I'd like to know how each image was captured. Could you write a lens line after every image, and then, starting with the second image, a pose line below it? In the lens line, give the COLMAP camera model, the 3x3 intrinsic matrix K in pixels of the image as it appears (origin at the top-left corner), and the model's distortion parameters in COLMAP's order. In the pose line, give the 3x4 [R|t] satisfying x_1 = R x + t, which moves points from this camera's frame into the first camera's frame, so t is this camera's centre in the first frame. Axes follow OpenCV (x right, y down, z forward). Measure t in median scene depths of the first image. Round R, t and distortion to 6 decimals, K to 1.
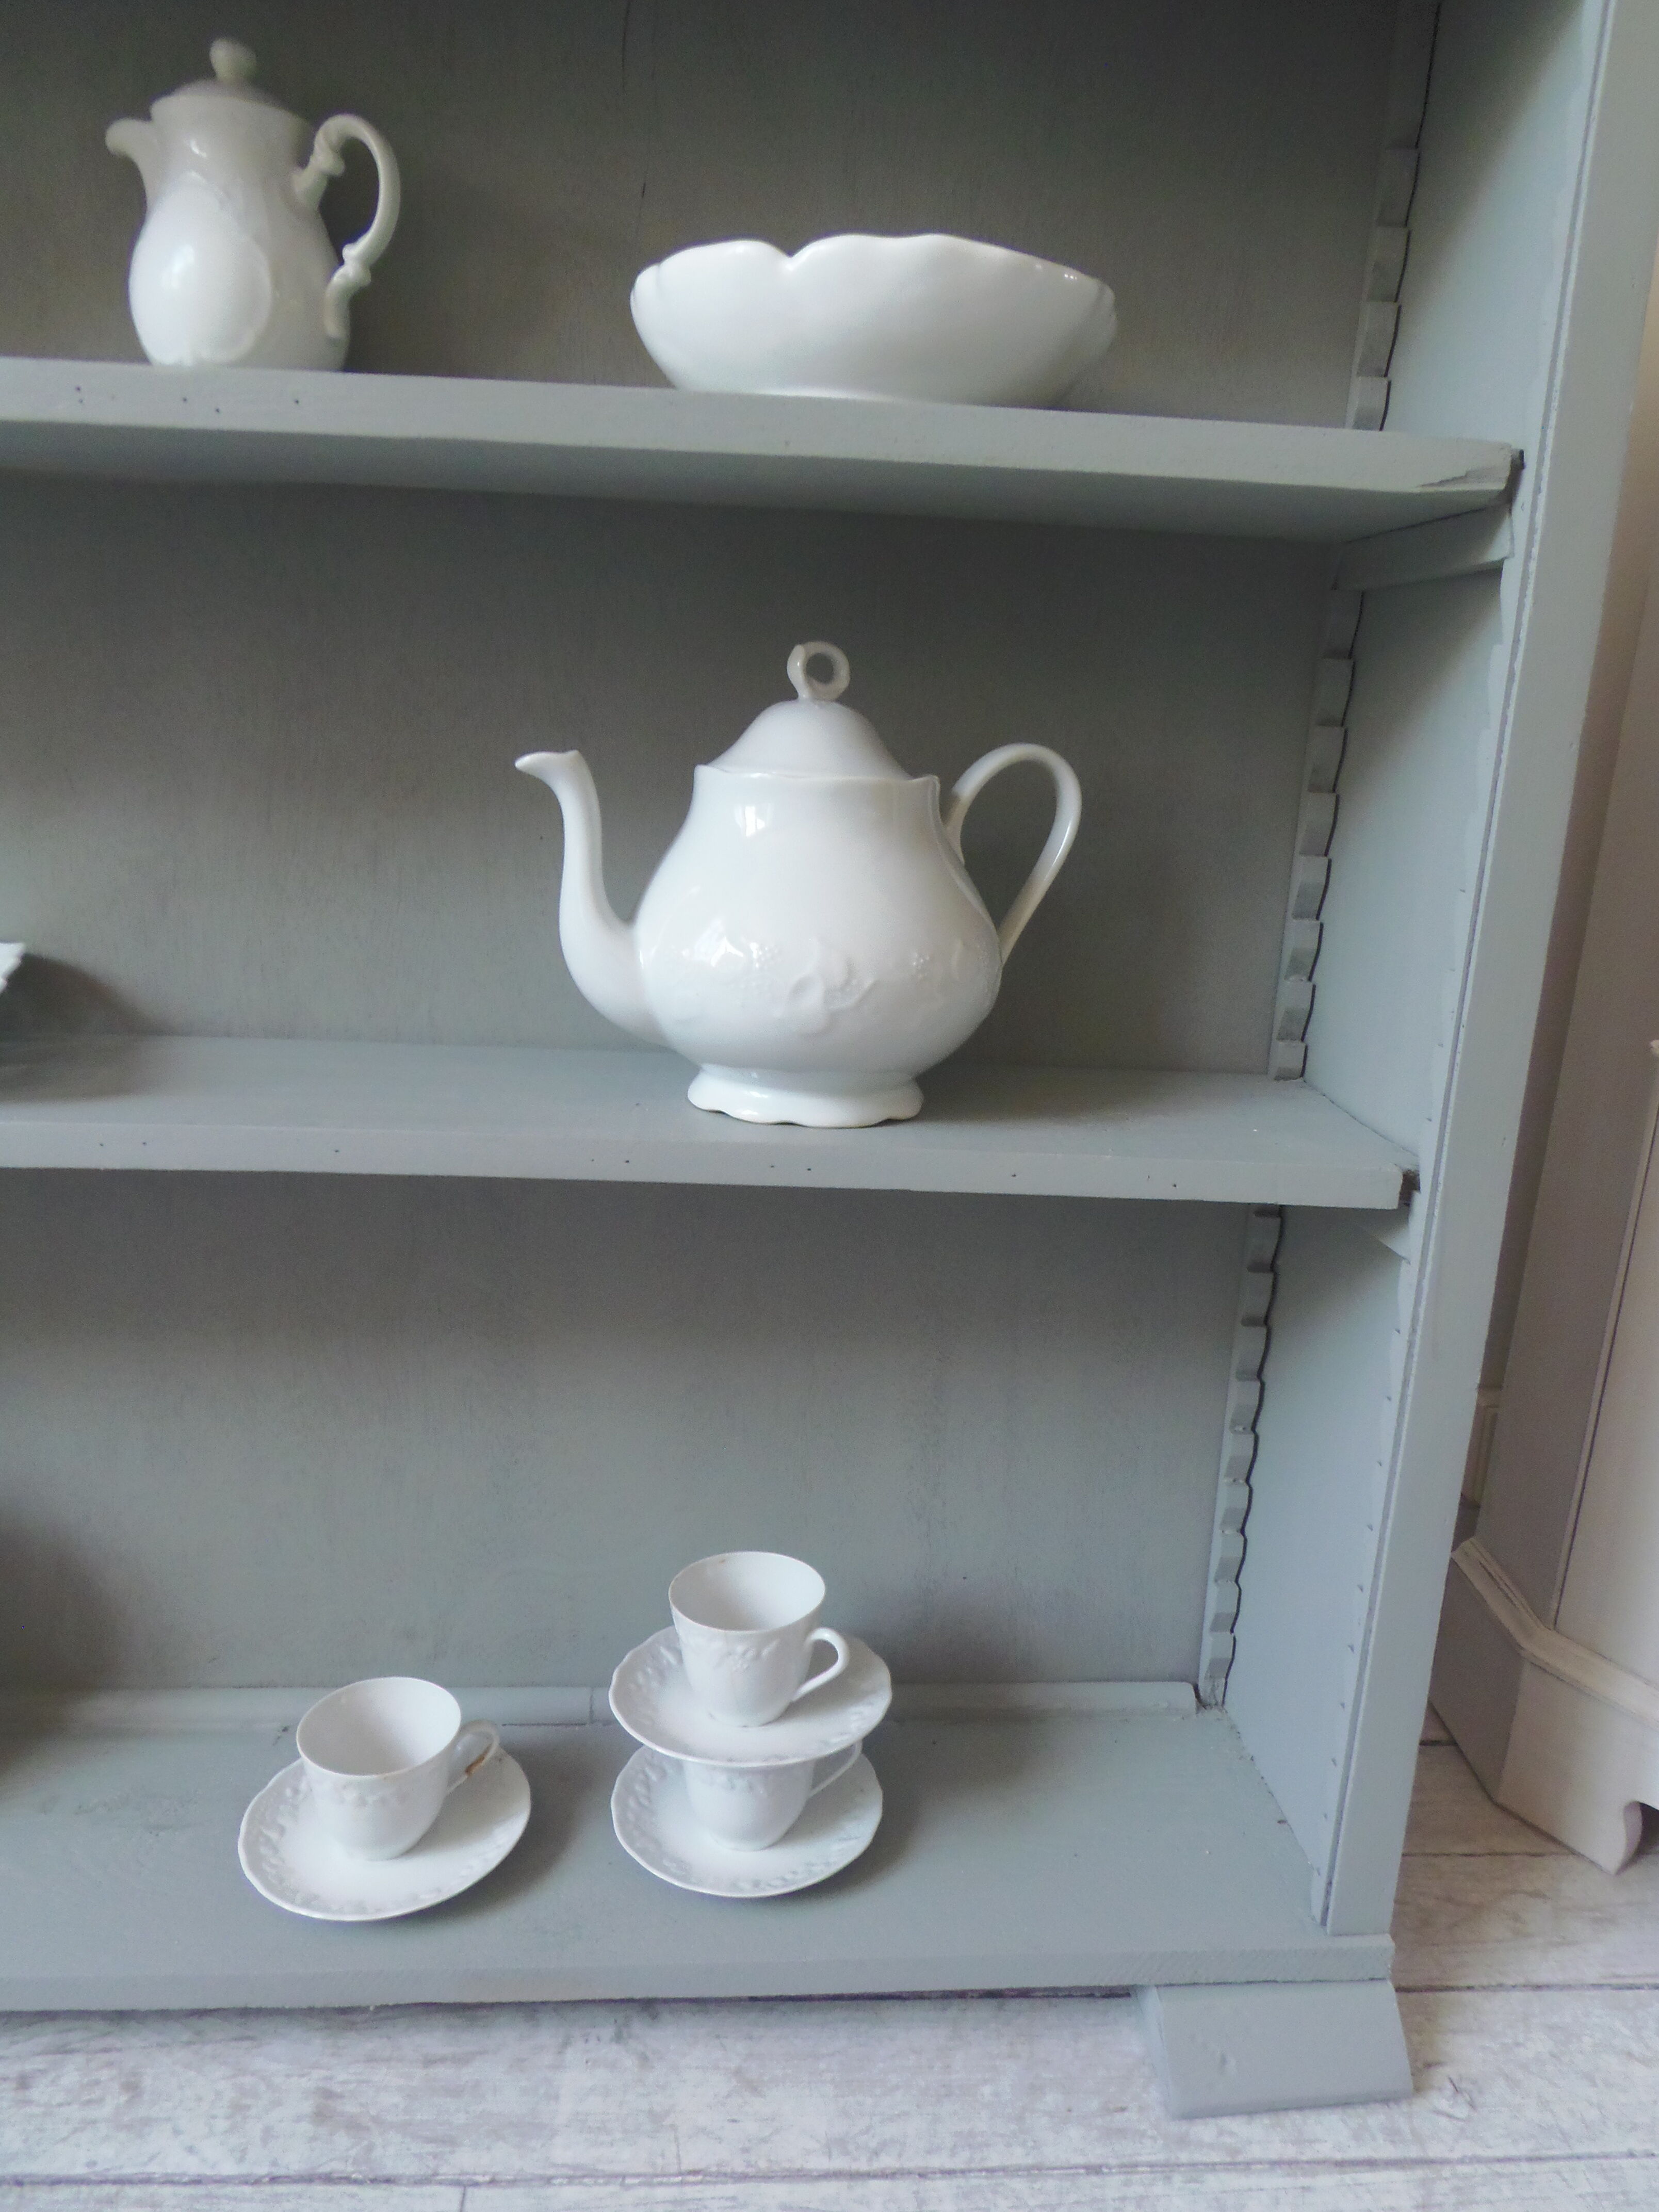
lens RADIAL K [[1608.1, 0, 866.5], [0, 1608.1, 1115.3], [0, 0, 1]] dist [-0.006508, -0.012323]
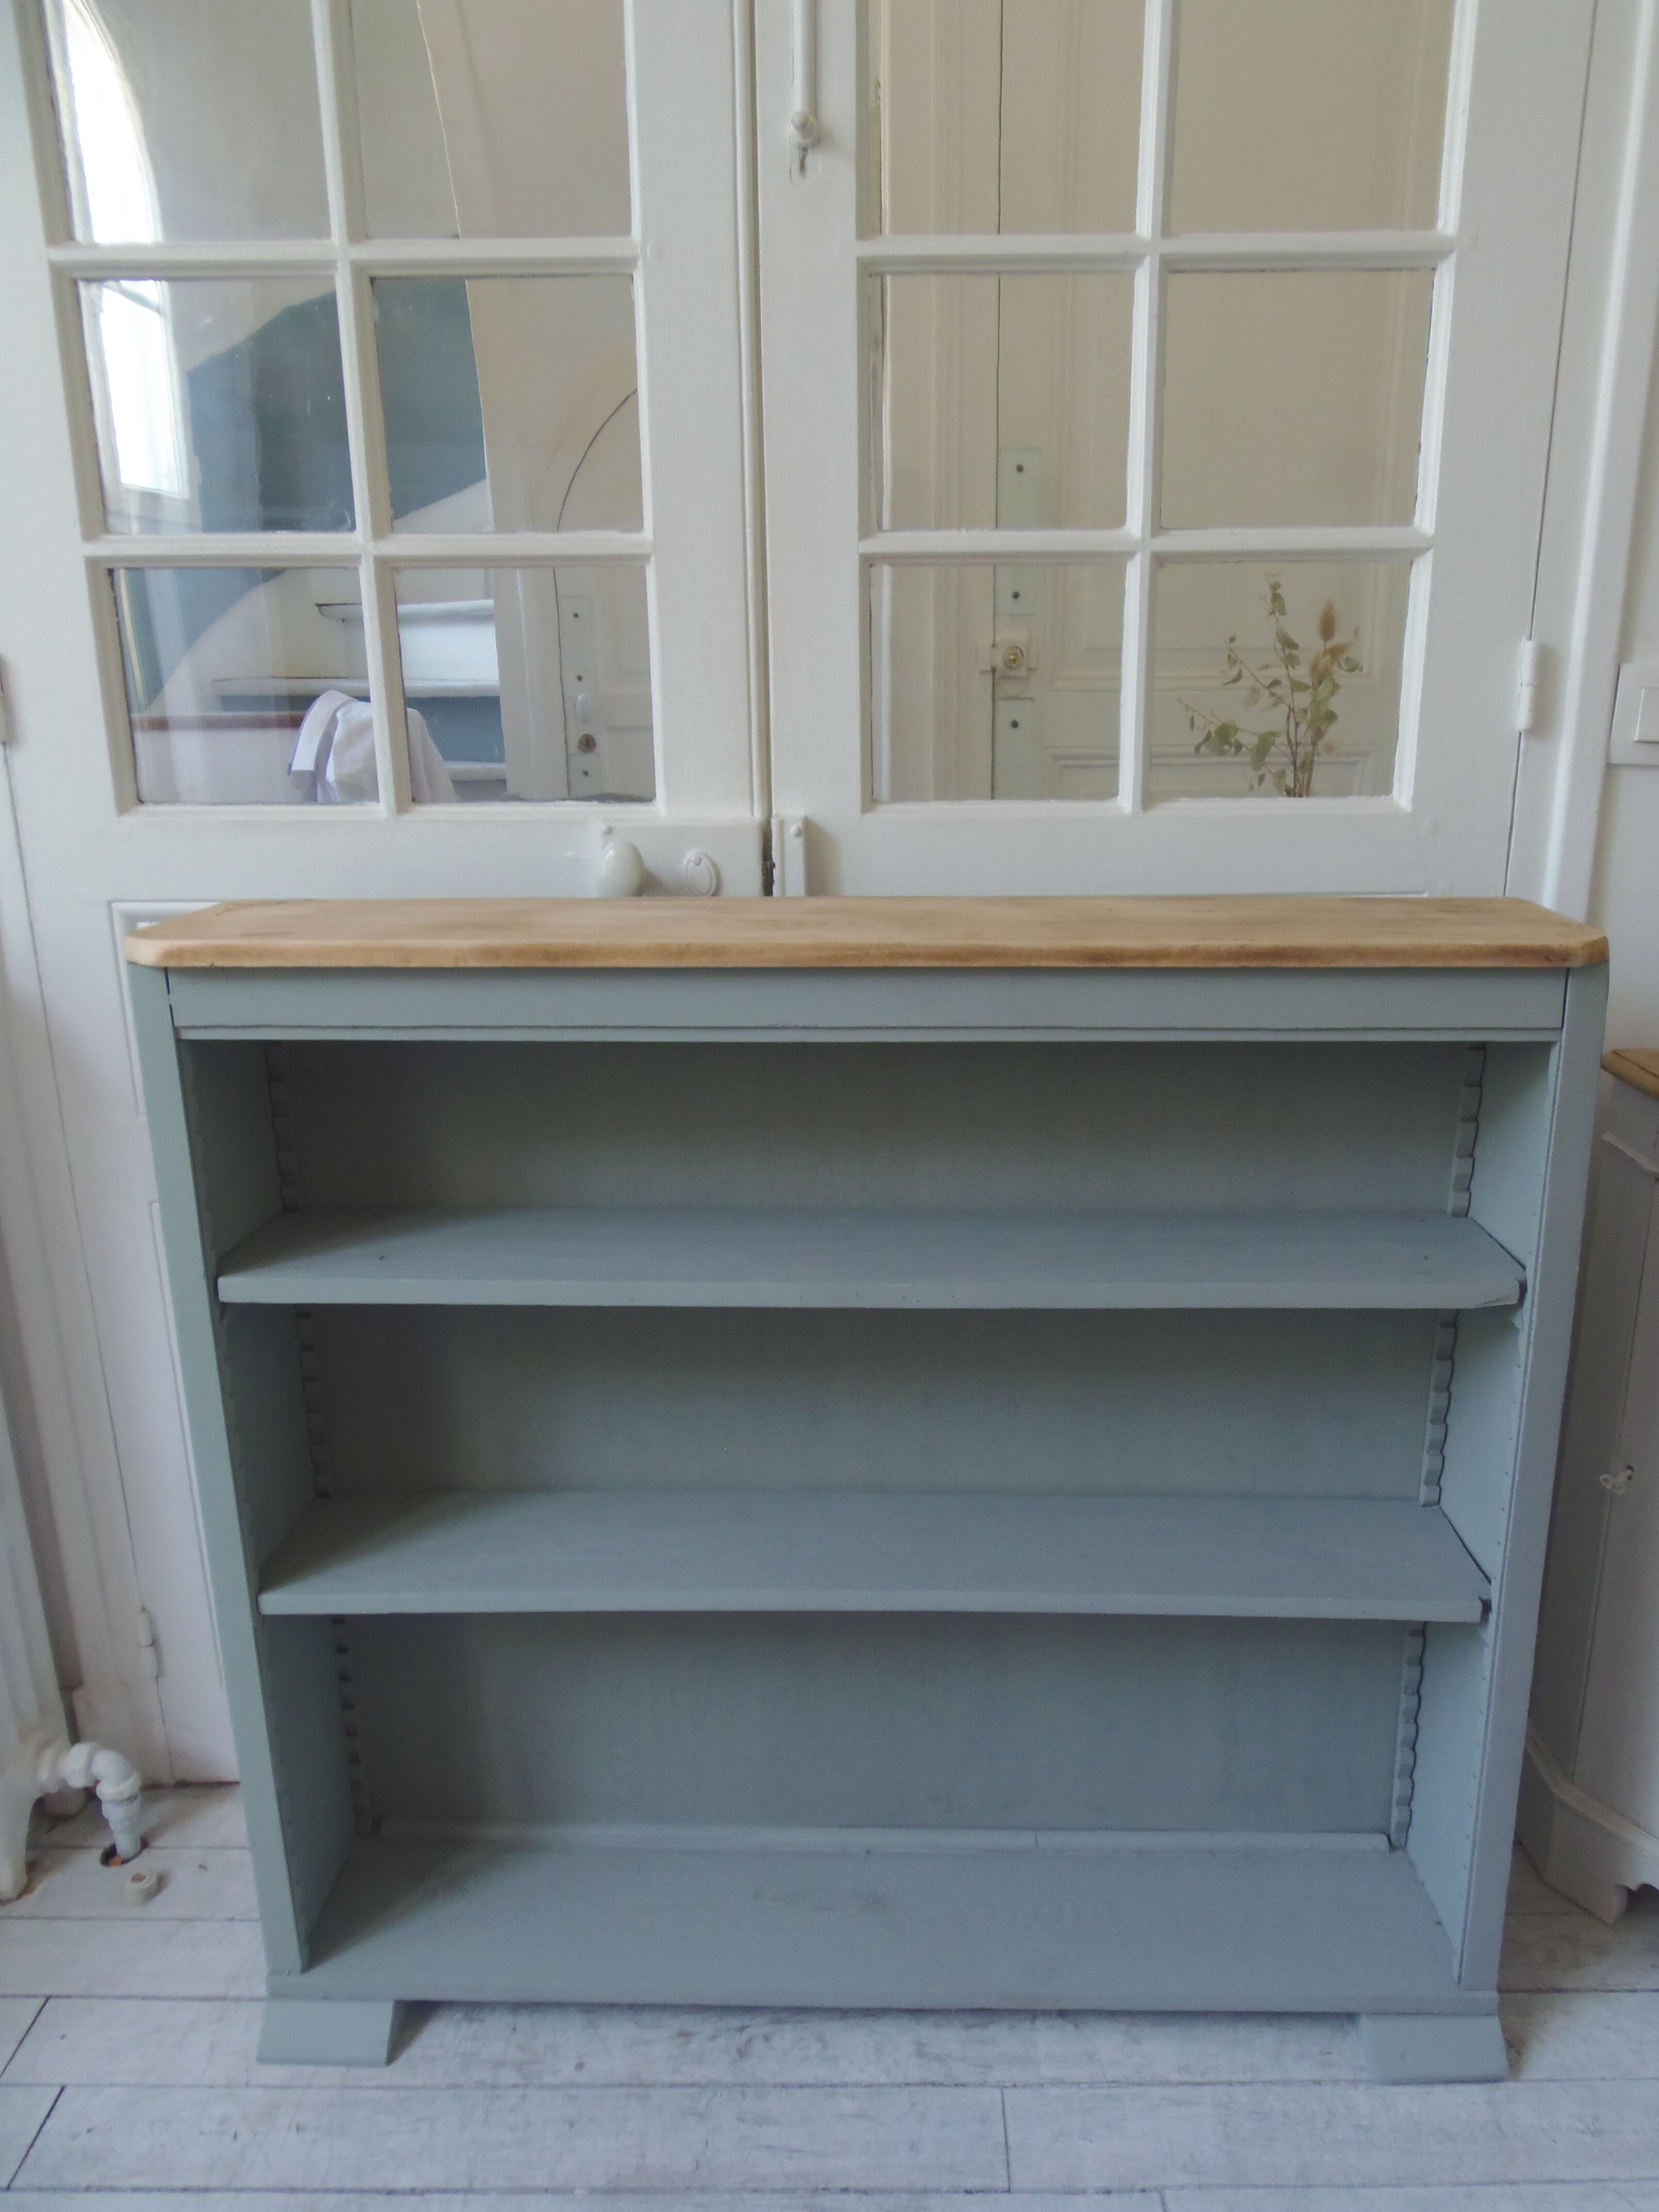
lens RADIAL K [[1608.1, 0, 886.3], [0, 1608.1, 1110.7], [0, 0, 1]] dist [-0.006508, -0.012323]
pose [[0.996619, -0.035941, -0.073878, -0.192920], [0.035714, 0.999352, -0.004392, -0.532243], [0.073988, 0.001739, 0.997258, -0.980105]]
